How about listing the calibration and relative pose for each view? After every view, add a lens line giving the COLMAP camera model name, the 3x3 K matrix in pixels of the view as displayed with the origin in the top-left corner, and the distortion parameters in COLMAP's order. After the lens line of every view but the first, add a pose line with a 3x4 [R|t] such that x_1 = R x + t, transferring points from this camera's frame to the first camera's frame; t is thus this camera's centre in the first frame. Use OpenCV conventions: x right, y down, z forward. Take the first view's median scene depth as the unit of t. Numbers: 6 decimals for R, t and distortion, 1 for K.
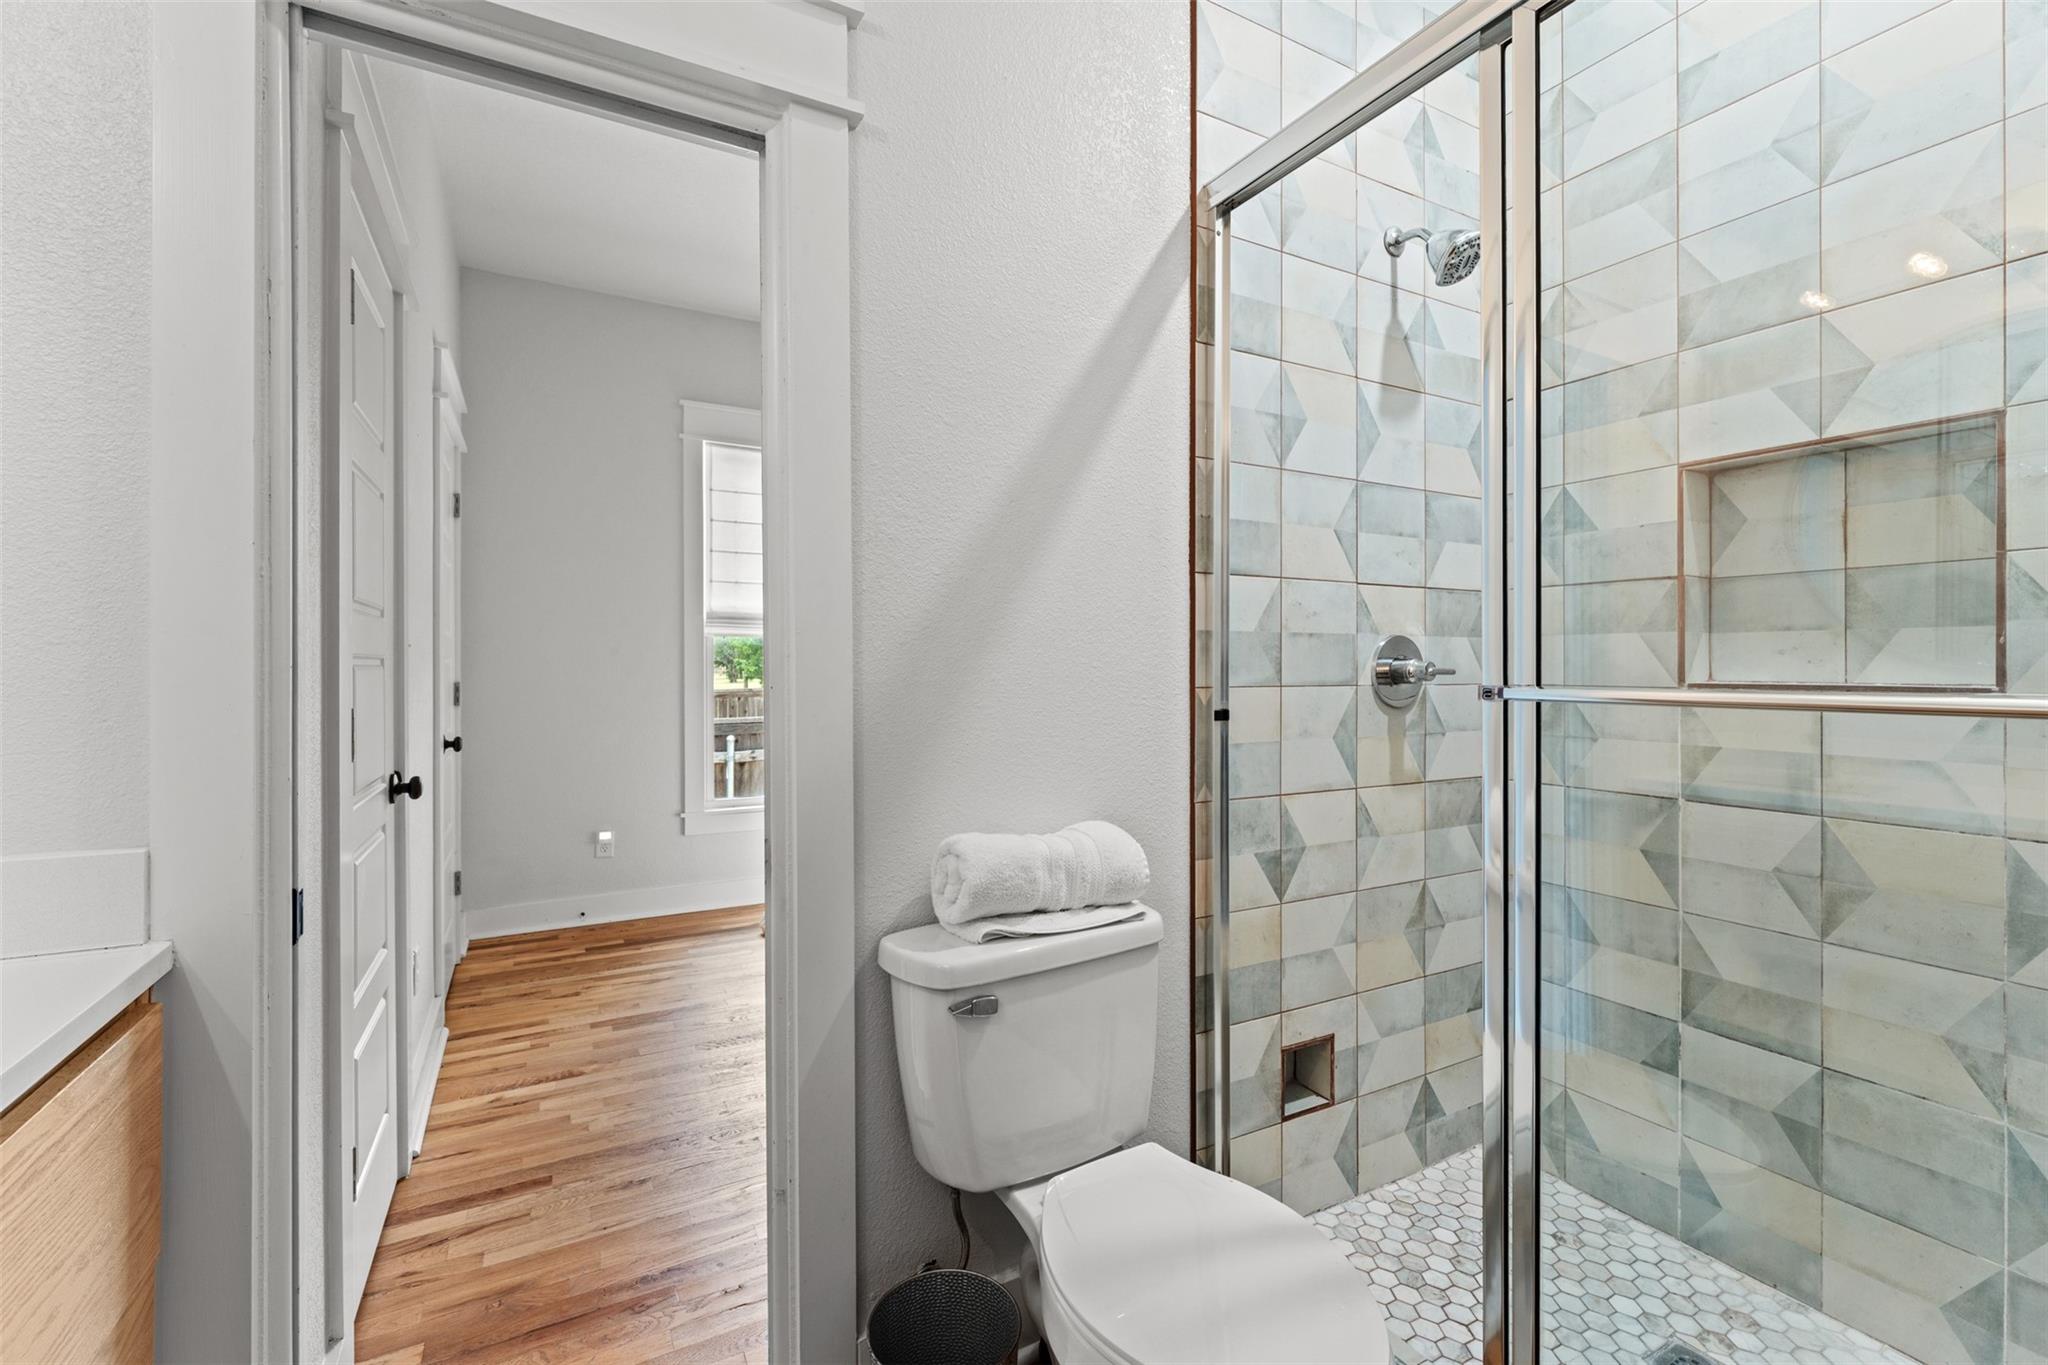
lens RADIAL K [[875.7, 0, 1019.3], [0, 875.7, 653.5], [0, 0, 1]] dist [-0.001108, -0.000255]
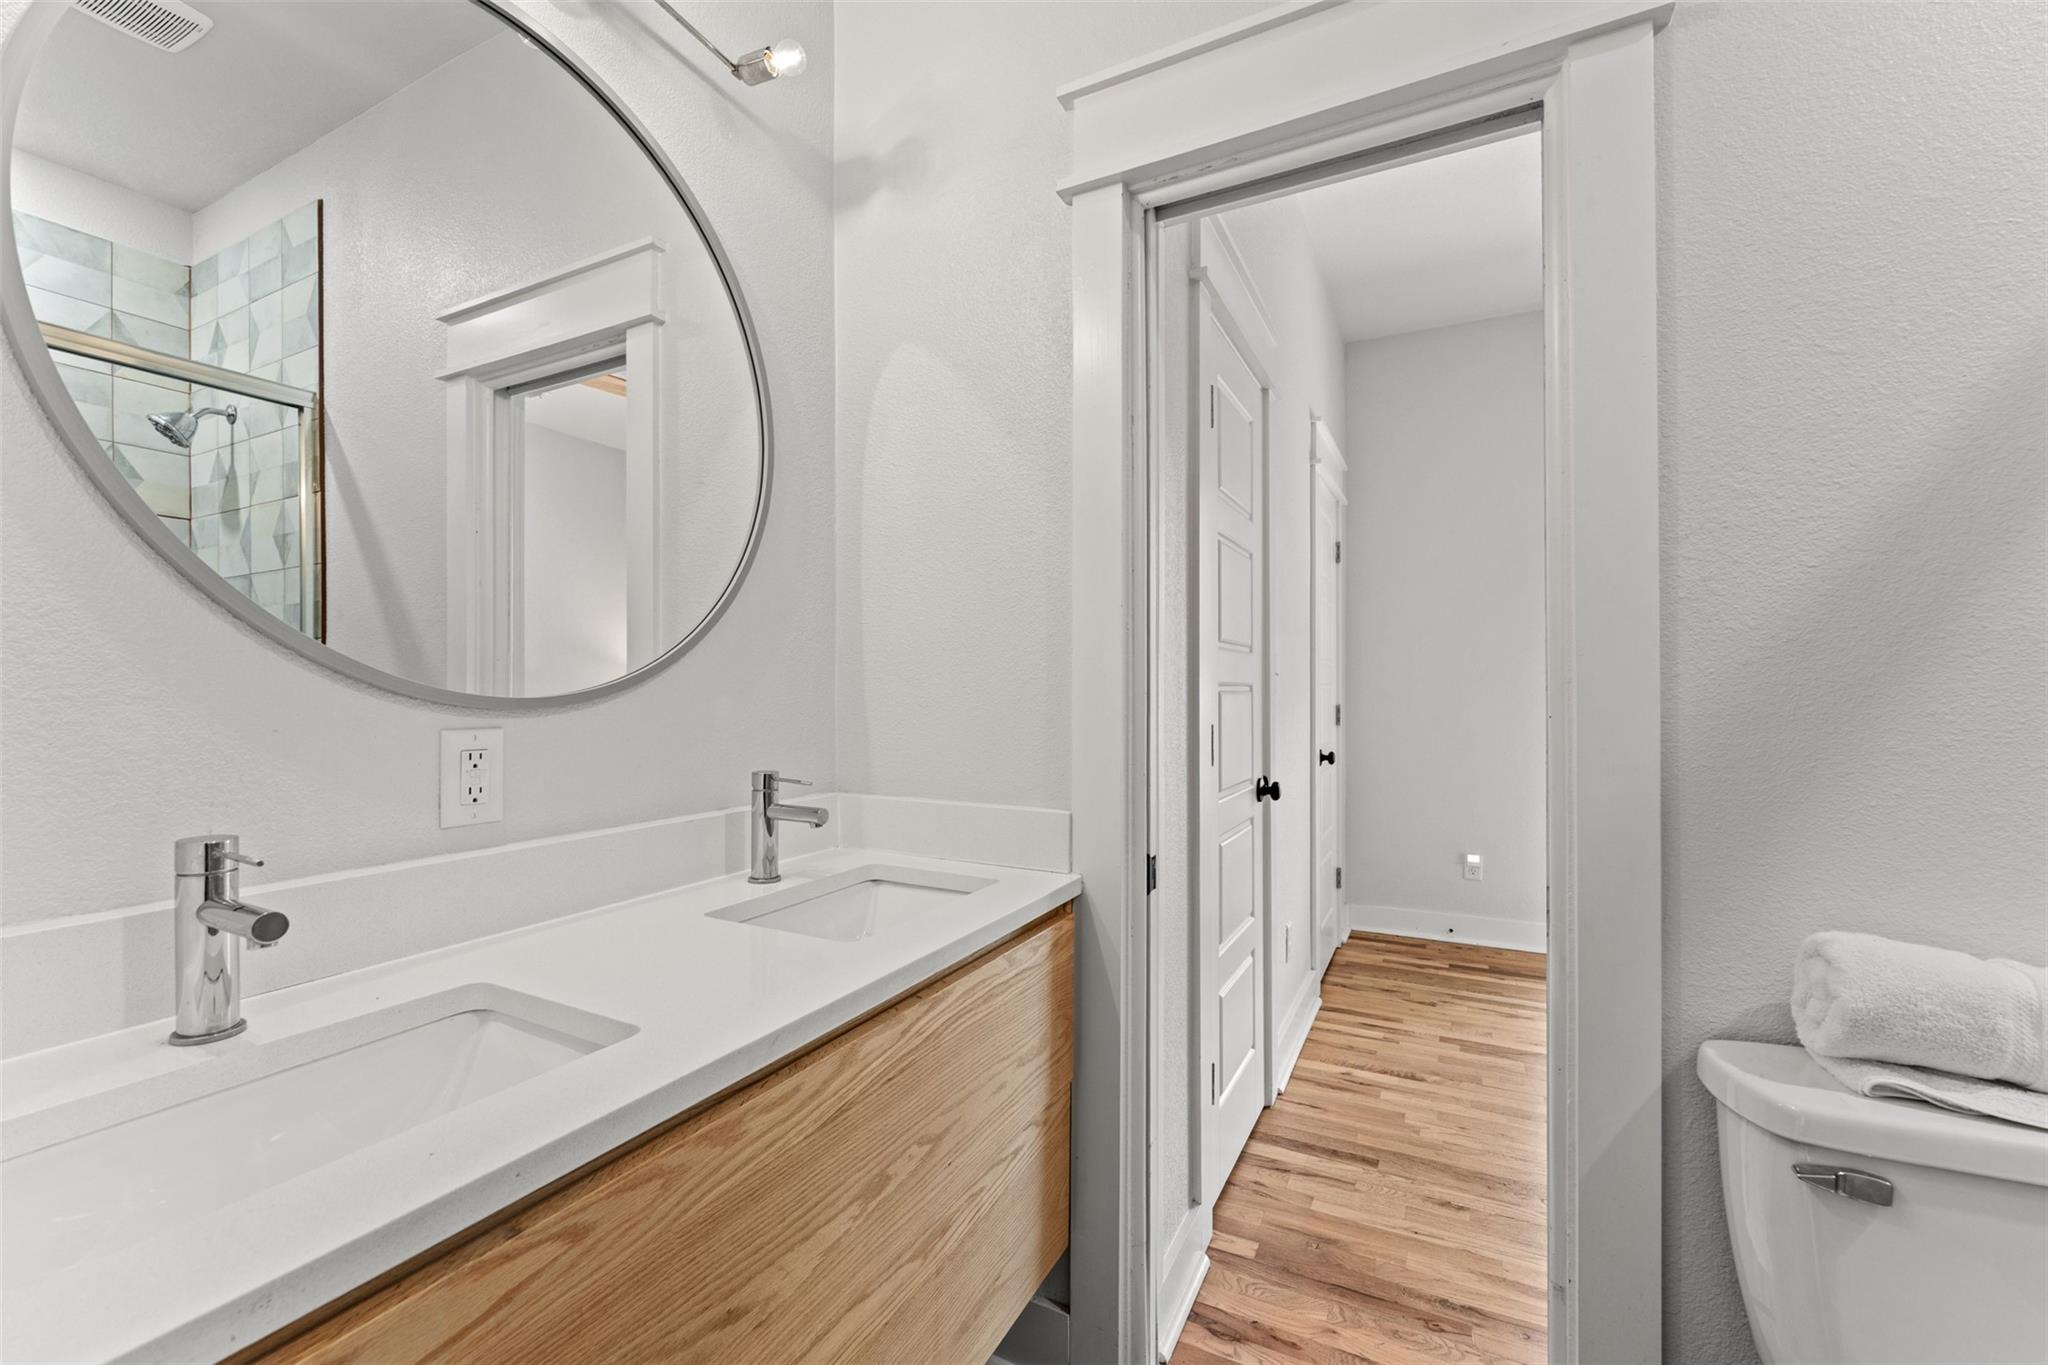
lens RADIAL K [[843.1, 0, 1024.0], [0, 843.1, 682.5], [0, 0, 1]] dist [-0.002050, -0.003148]
pose [[0.556895, -0.006856, -0.830555, 0.092579], [0.011700, 0.999931, -0.000409, -0.001565], [0.830500, -0.009489, 0.556937, 0.057671]]
